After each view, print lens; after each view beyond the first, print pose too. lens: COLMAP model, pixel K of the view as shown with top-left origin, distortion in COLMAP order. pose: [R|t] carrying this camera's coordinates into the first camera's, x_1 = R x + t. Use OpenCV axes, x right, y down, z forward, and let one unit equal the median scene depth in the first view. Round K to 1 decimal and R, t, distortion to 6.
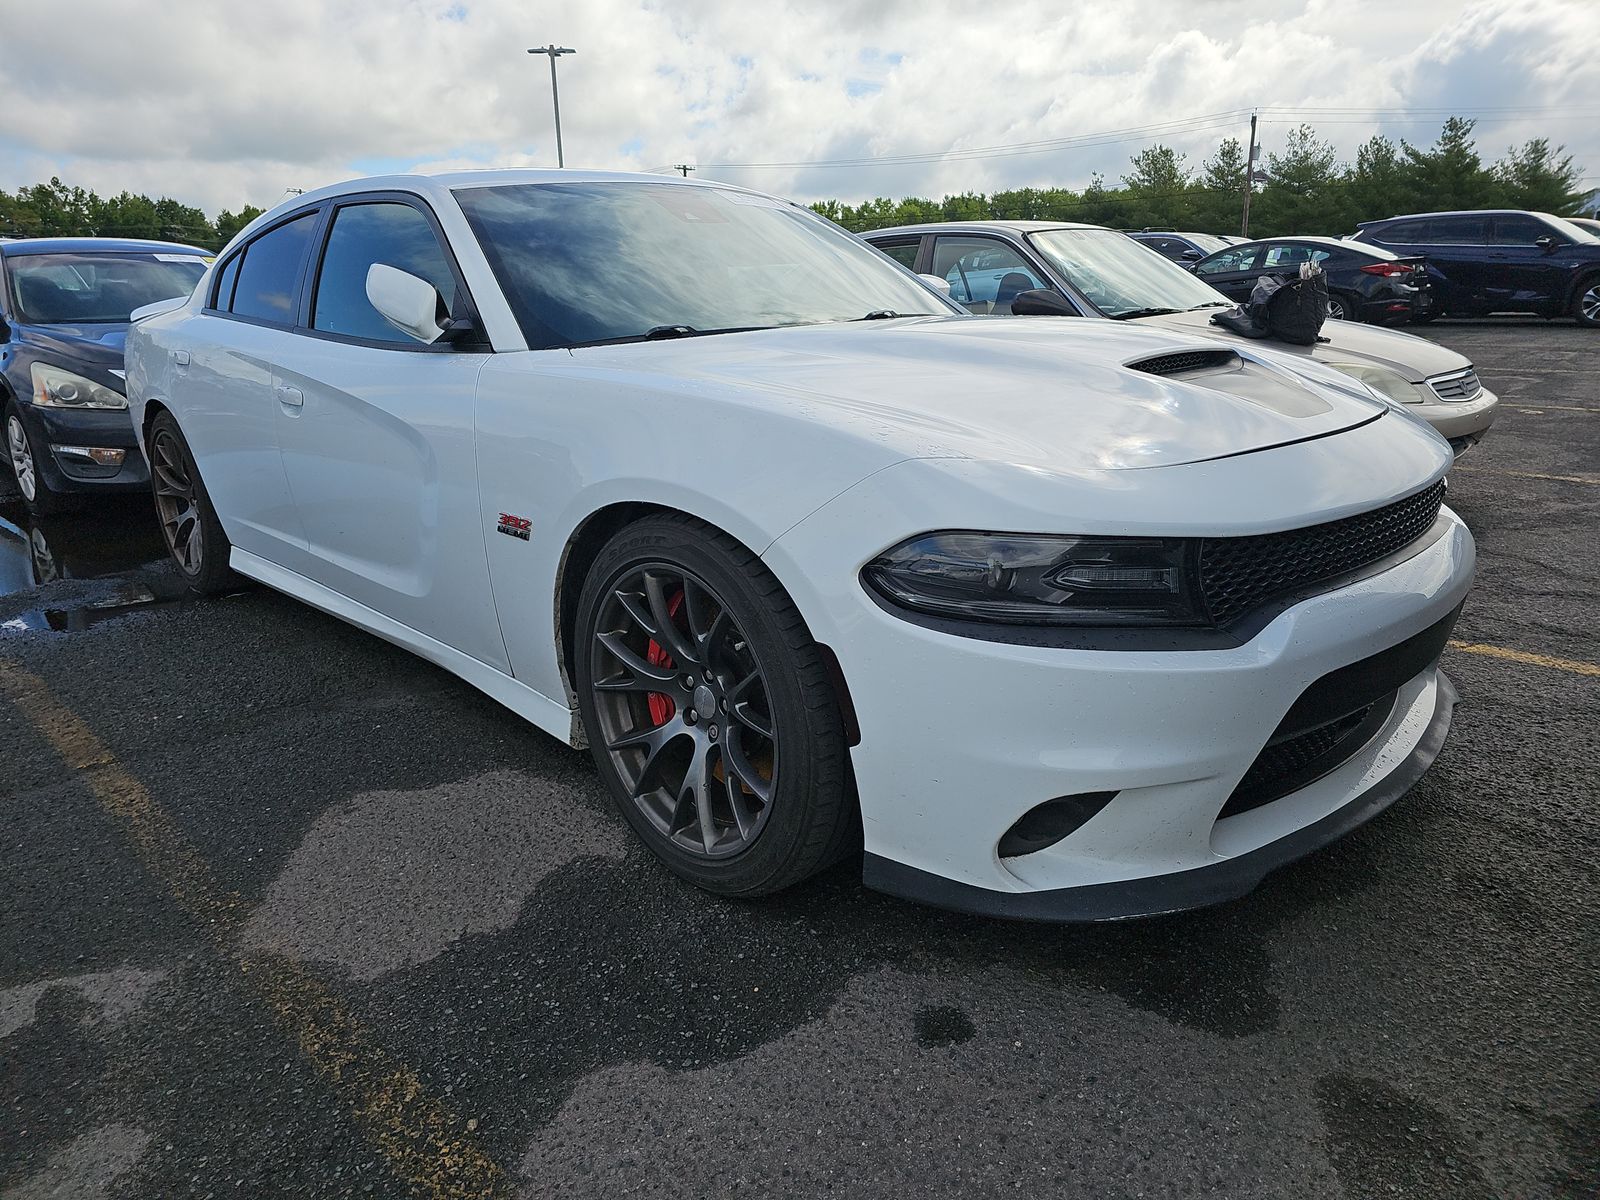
lens RADIAL K [[1087.8, 0, 804.8], [0, 1087.8, 597.6], [0, 0, 1]] dist [0.052061, -0.049970]
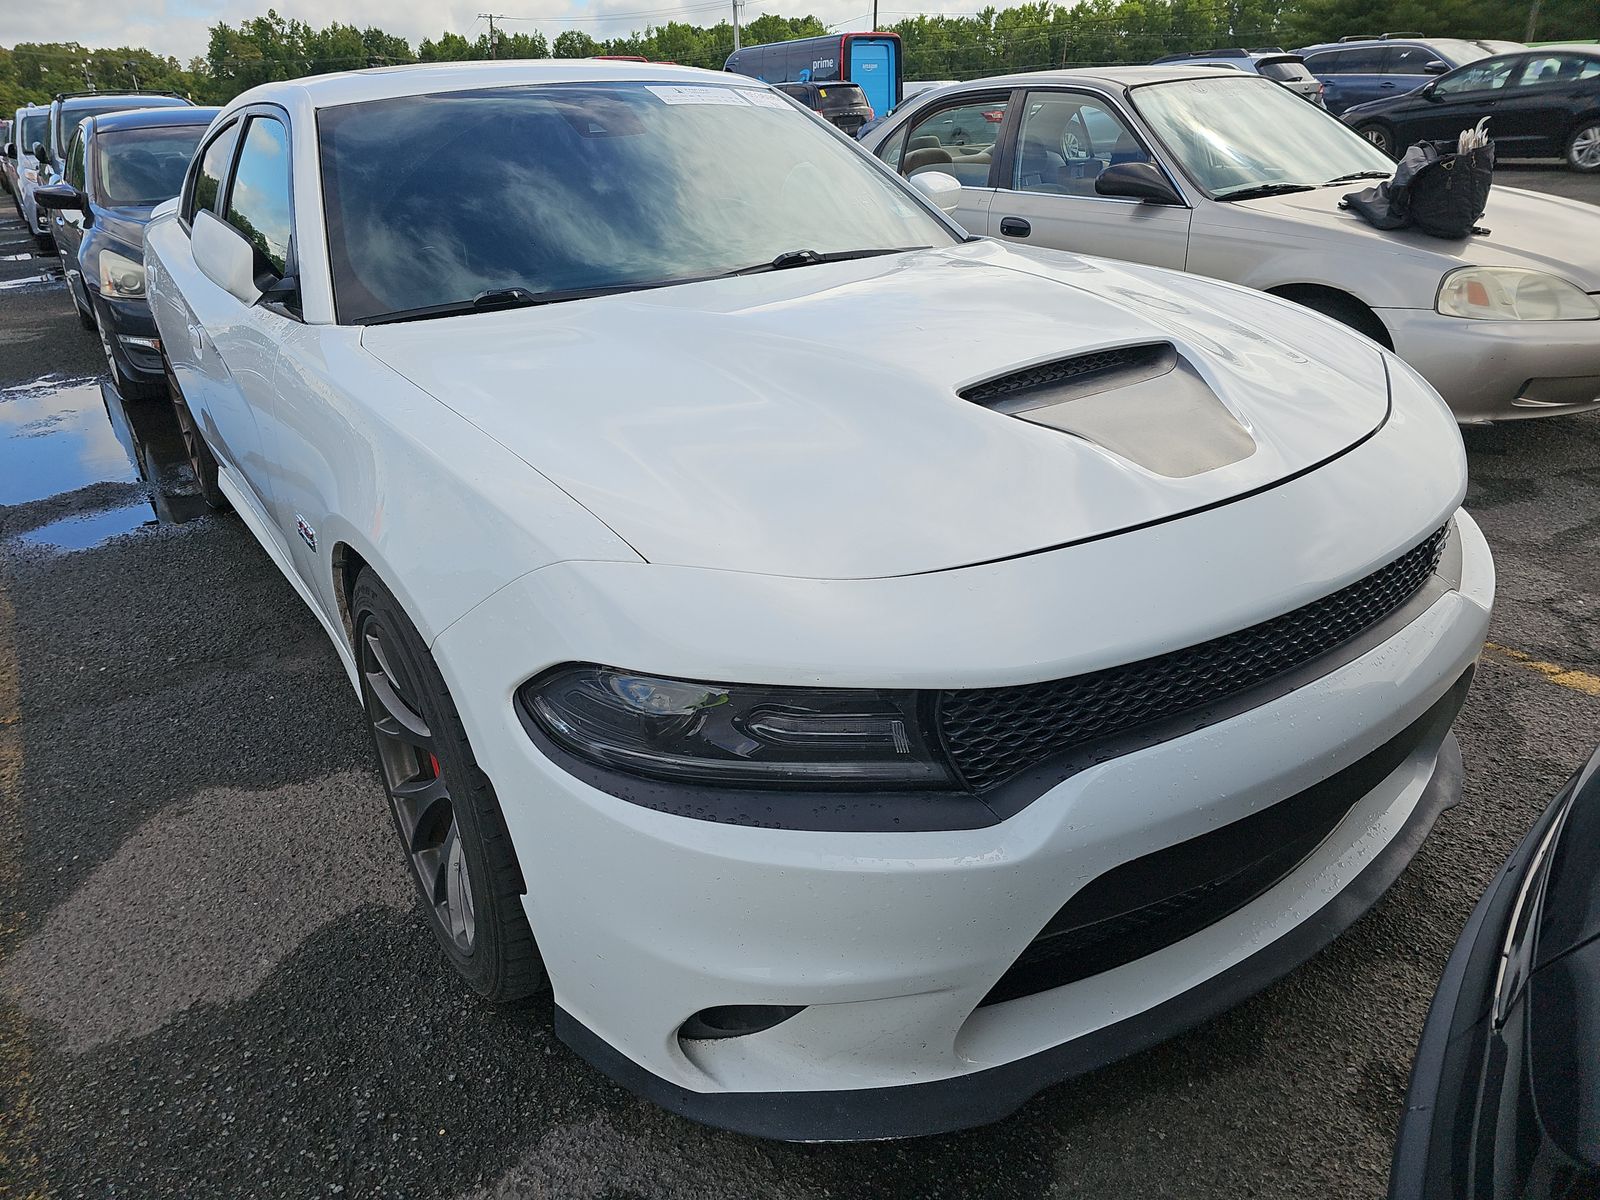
lens RADIAL K [[1087.8, 0, 790.4], [0, 1087.8, 600.0], [0, 0, 1]] dist [0.052061, -0.049970]
pose [[0.982765, 0.055782, -0.176242, 0.133723], [-0.029063, 0.988153, 0.150697, -0.075332], [0.182560, -0.142977, 0.972743, 0.094229]]
